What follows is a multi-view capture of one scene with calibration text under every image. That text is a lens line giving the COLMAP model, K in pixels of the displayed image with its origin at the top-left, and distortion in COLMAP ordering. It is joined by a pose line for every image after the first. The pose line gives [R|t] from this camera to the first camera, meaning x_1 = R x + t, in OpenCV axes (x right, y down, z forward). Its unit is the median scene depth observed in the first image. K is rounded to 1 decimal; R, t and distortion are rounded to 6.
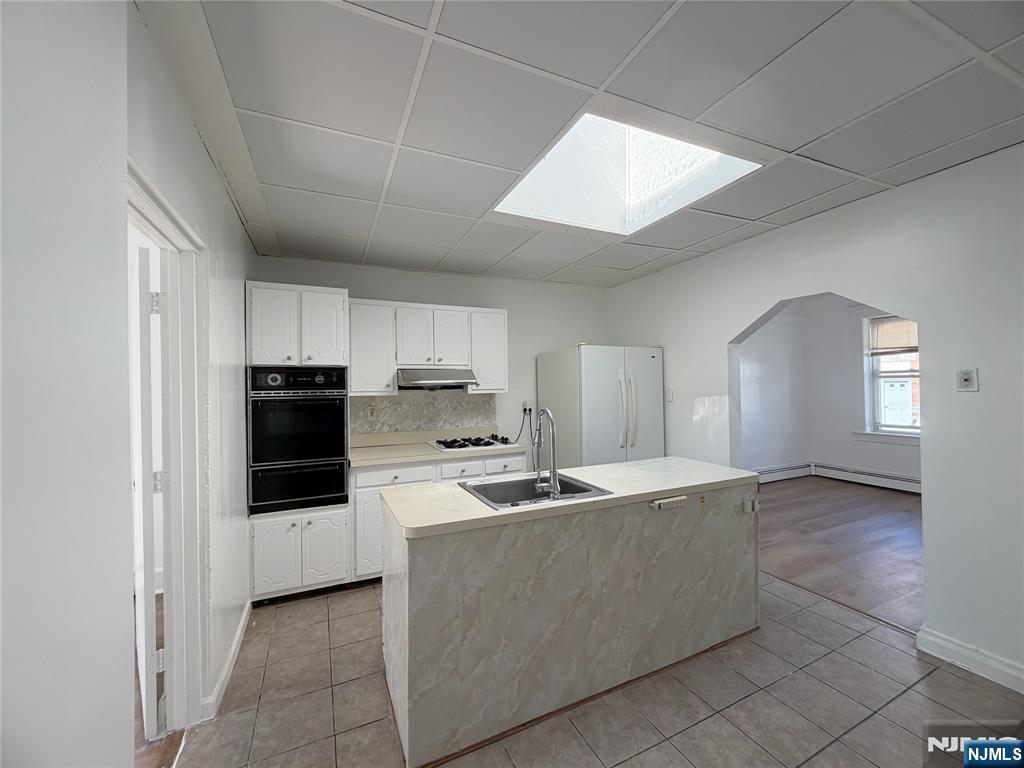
lens RADIAL K [[409.9, 0, 512.2], [0, 409.9, 385.8], [0, 0, 1]] dist [0.000560, -0.000155]
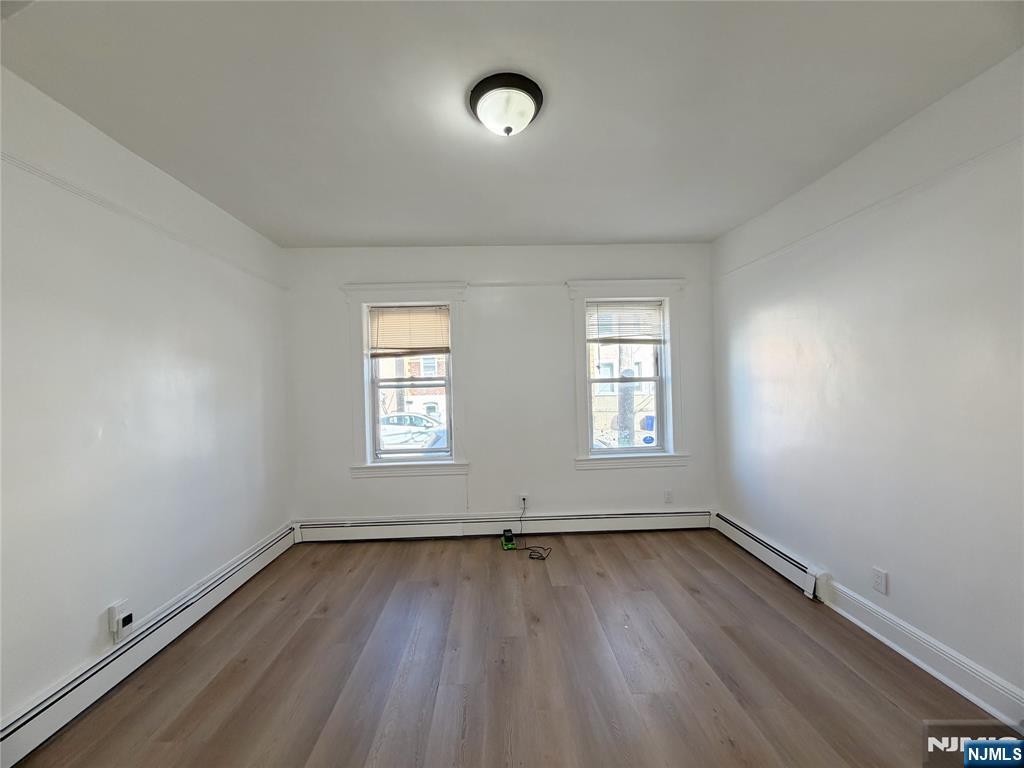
lens RADIAL K [[409.9, 0, 515.1], [0, 409.9, 387.2], [0, 0, 1]] dist [0.000560, -0.000155]
pose [[0.385916, -0.003962, 0.922525, 0.627318], [0.005567, 0.999983, 0.001966, -0.043430], [-0.922517, 0.004377, 0.385931, 0.992873]]
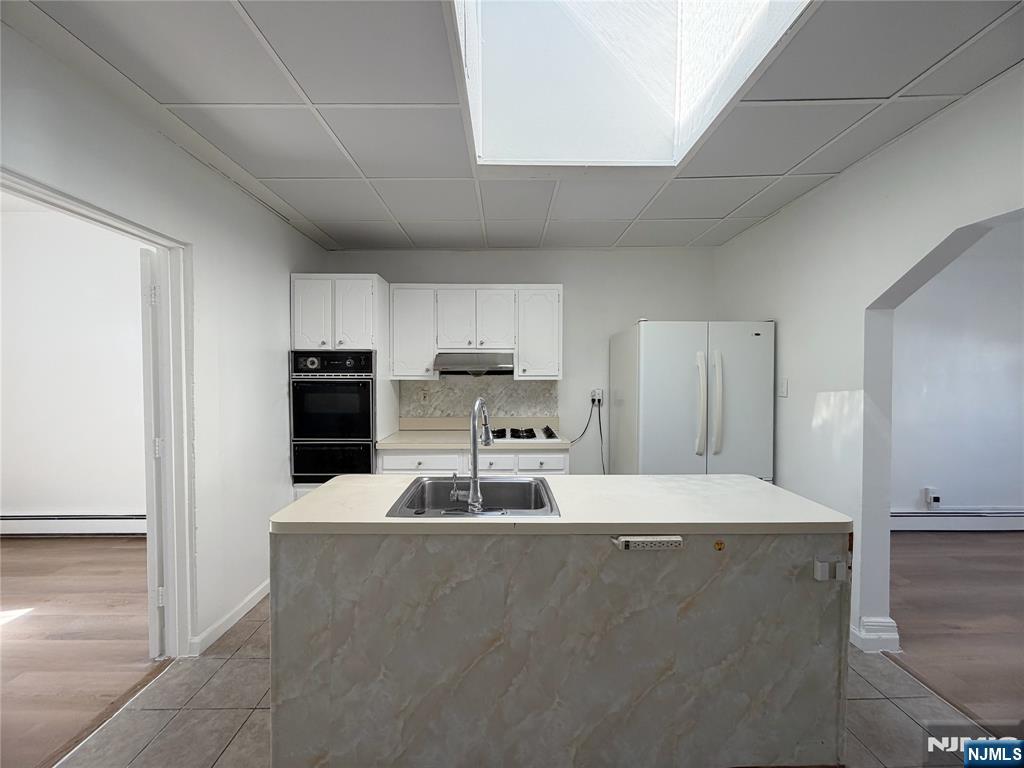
lens RADIAL K [[409.9, 0, 511.6], [0, 409.9, 385.5], [0, 0, 1]] dist [0.000560, -0.000155]
pose [[0.910397, 0.024849, -0.412989, 0.353647], [-0.012626, 0.999399, 0.032298, 0.002688], [0.413543, -0.024190, 0.910163, 0.225404]]
